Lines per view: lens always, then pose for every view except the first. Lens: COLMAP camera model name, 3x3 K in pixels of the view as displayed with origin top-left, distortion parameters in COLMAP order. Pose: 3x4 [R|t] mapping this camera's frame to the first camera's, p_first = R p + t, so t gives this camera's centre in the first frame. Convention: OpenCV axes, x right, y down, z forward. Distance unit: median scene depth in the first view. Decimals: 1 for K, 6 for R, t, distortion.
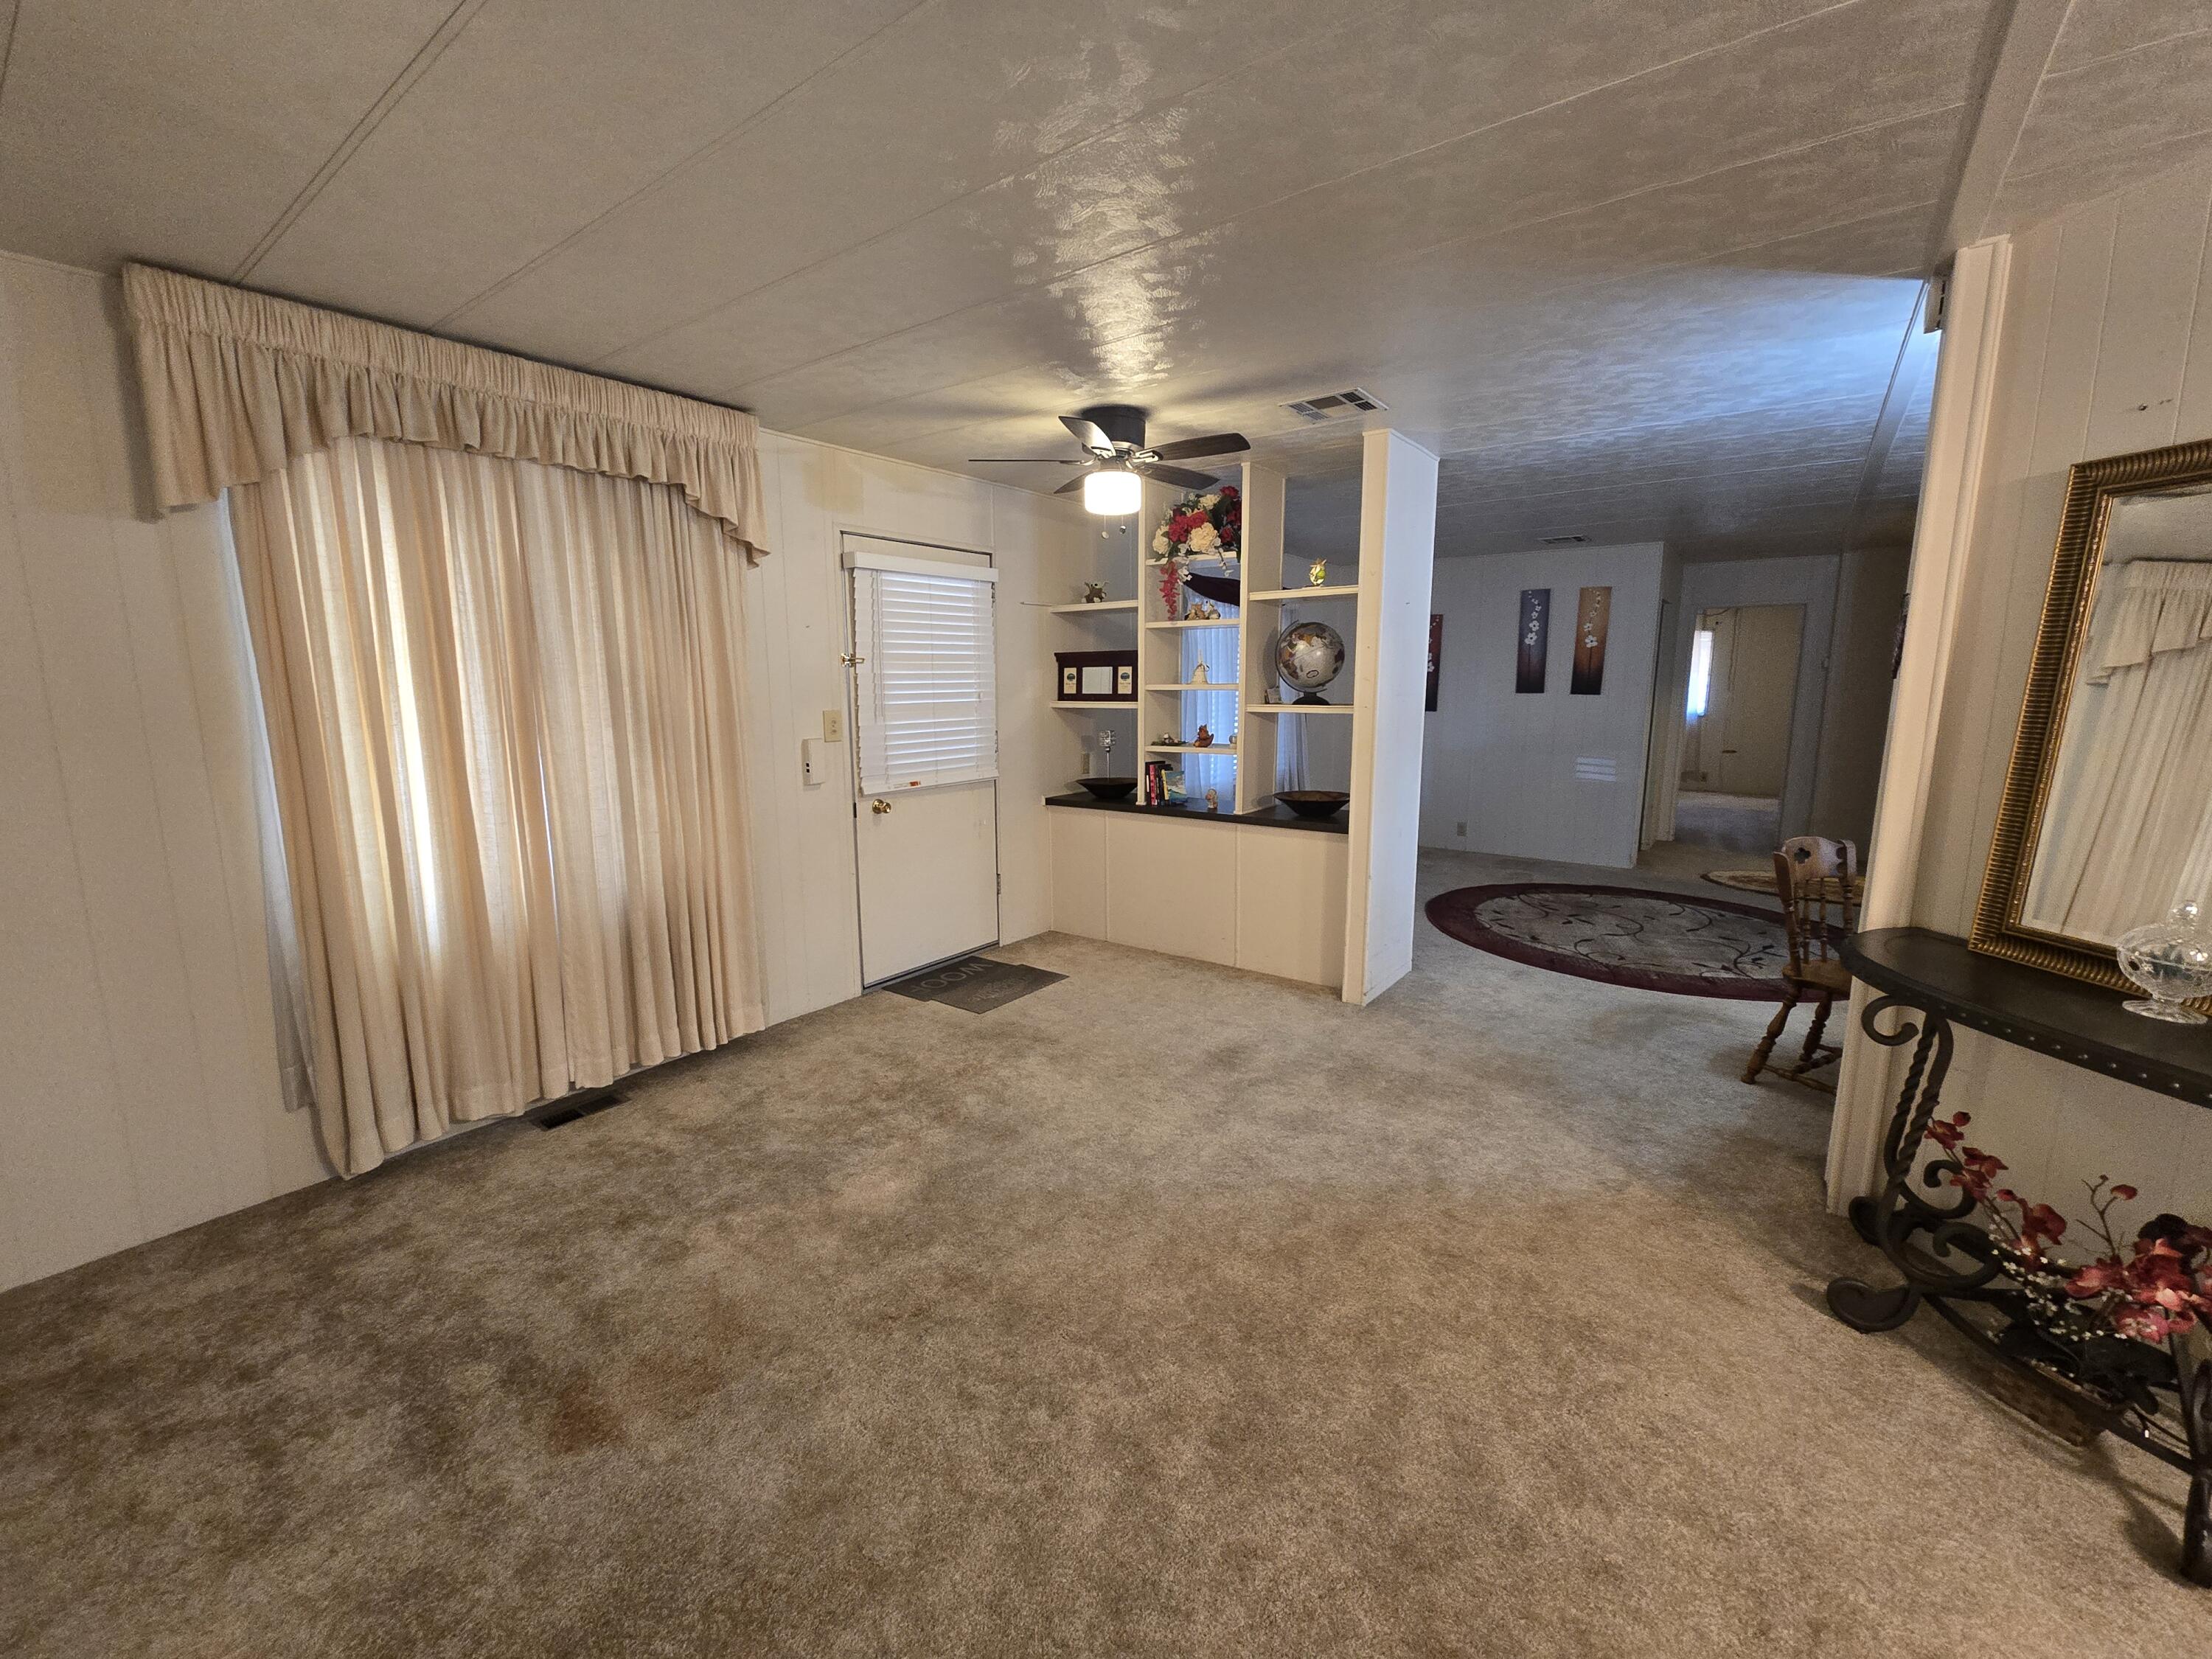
lens RADIAL K [[909.8, 0, 1099.6], [0, 909.8, 823.7], [0, 0, 1]] dist [-0.000206, 0.000480]
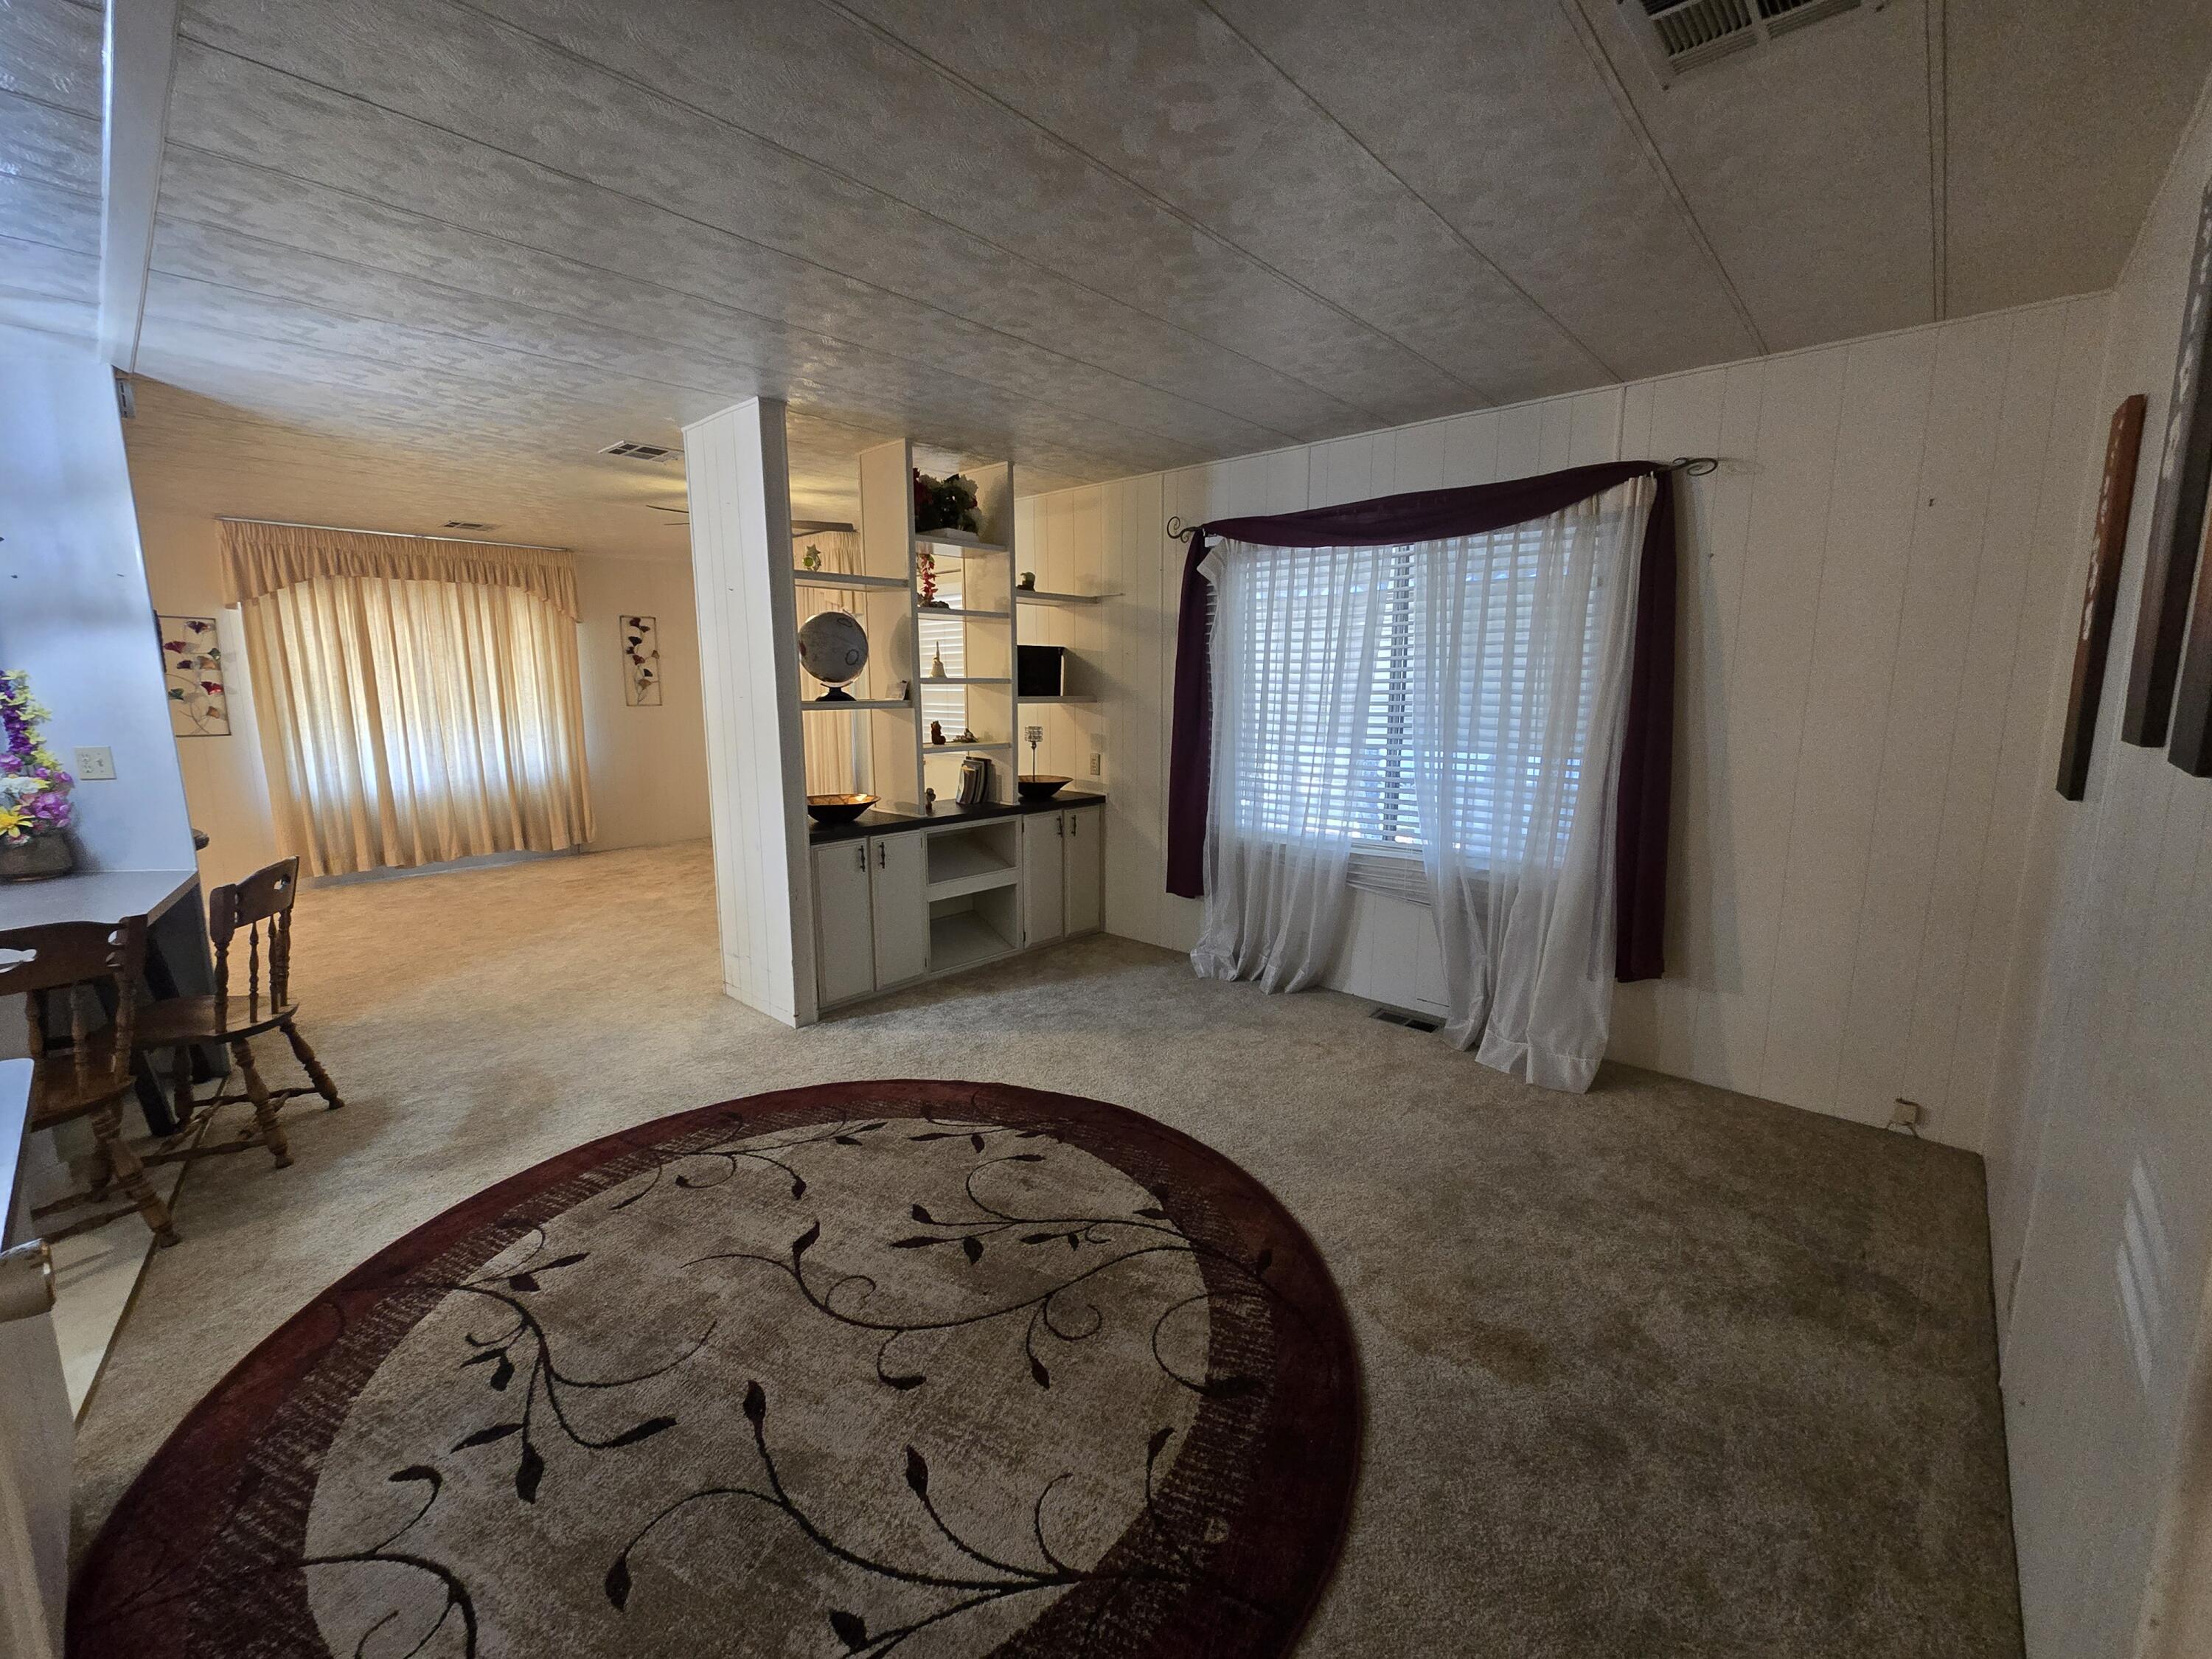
lens RADIAL K [[909.8, 0, 1099.6], [0, 909.8, 823.7], [0, 0, 1]] dist [-0.000206, 0.000480]
pose [[-0.098055, 0.163298, -0.981692, 1.075401], [-0.155585, 0.971800, 0.177193, -0.202997], [0.982944, 0.170111, -0.069883, 1.274103]]
